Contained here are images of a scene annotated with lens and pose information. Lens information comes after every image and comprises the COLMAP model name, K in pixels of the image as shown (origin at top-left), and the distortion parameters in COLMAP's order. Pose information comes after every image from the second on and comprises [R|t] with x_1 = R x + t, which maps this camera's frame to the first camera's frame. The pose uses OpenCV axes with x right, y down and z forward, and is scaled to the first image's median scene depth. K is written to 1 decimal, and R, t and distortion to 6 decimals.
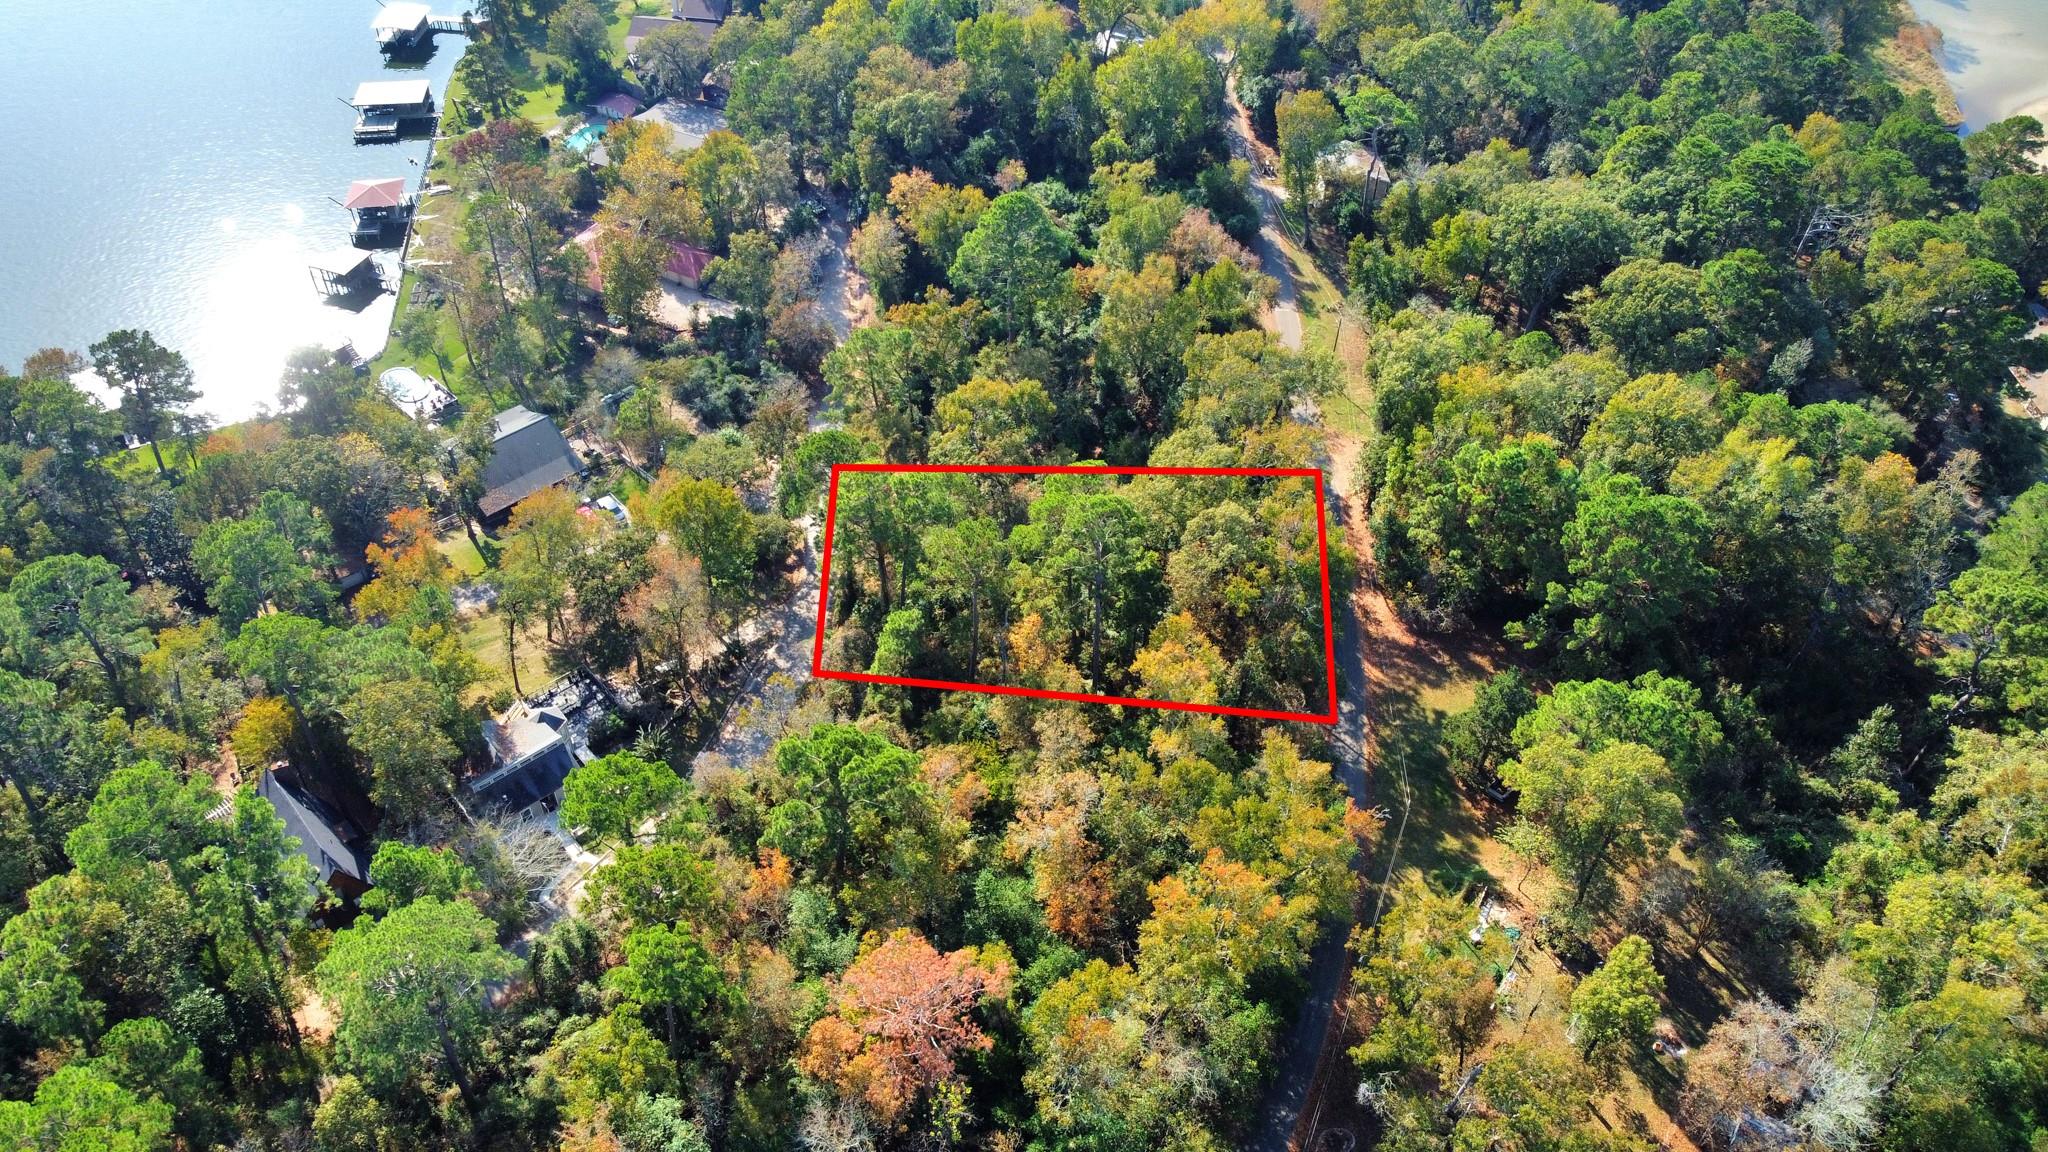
lens RADIAL K [[1554.8, 0, 1019.5], [0, 1554.8, 568.6], [0, 0, 1]] dist [-0.007141, 0.002441]
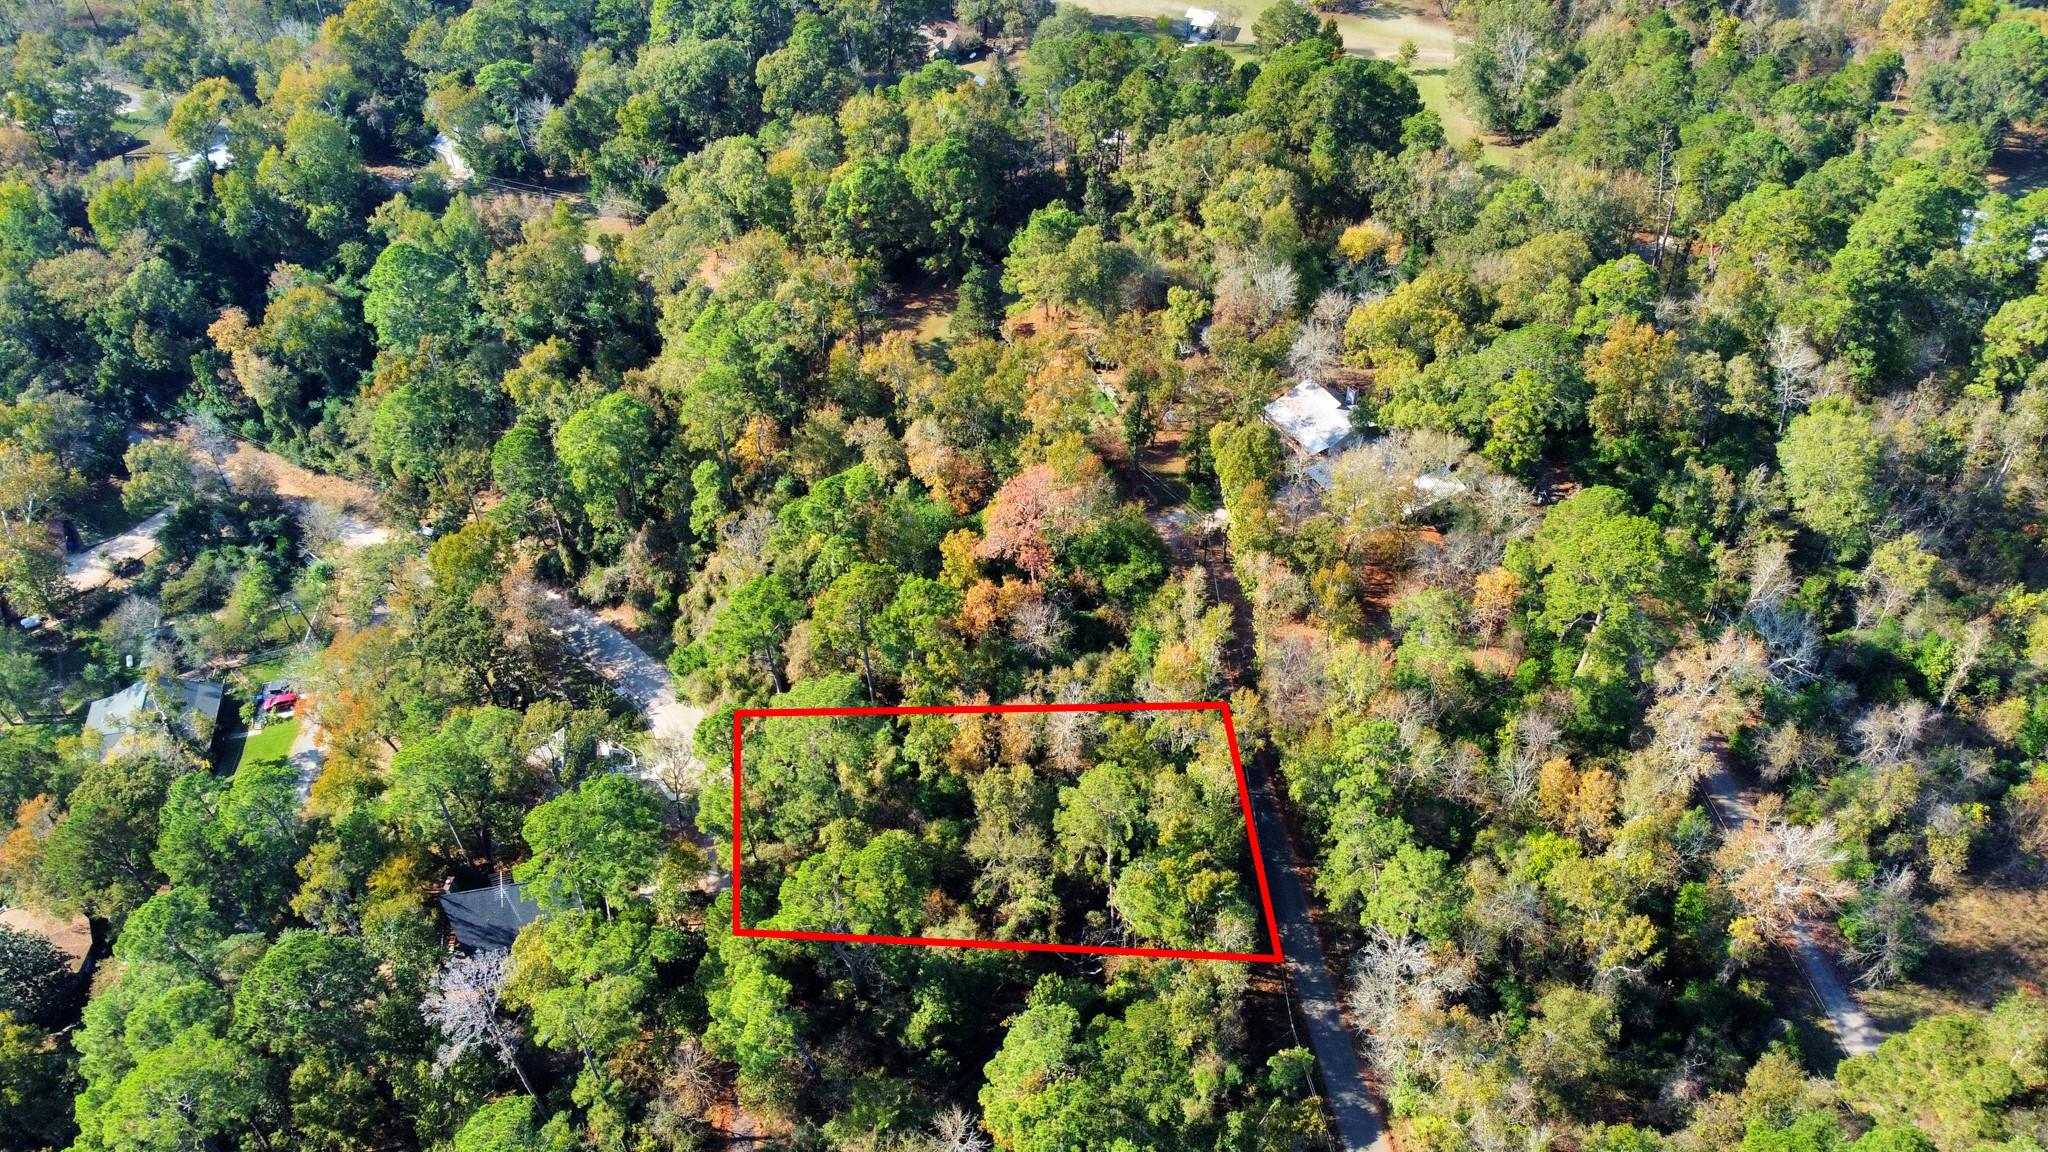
lens RADIAL K [[1547.3, 0, 1024.0], [0, 1547.3, 576.0], [0, 0, 1]] dist [-0.004839, 0.000980]
pose [[0.515548, -0.631709, 0.578925, -0.600340], [0.617589, 0.742288, 0.259987, -0.060893], [-0.593965, 0.223502, 0.772821, -0.156865]]
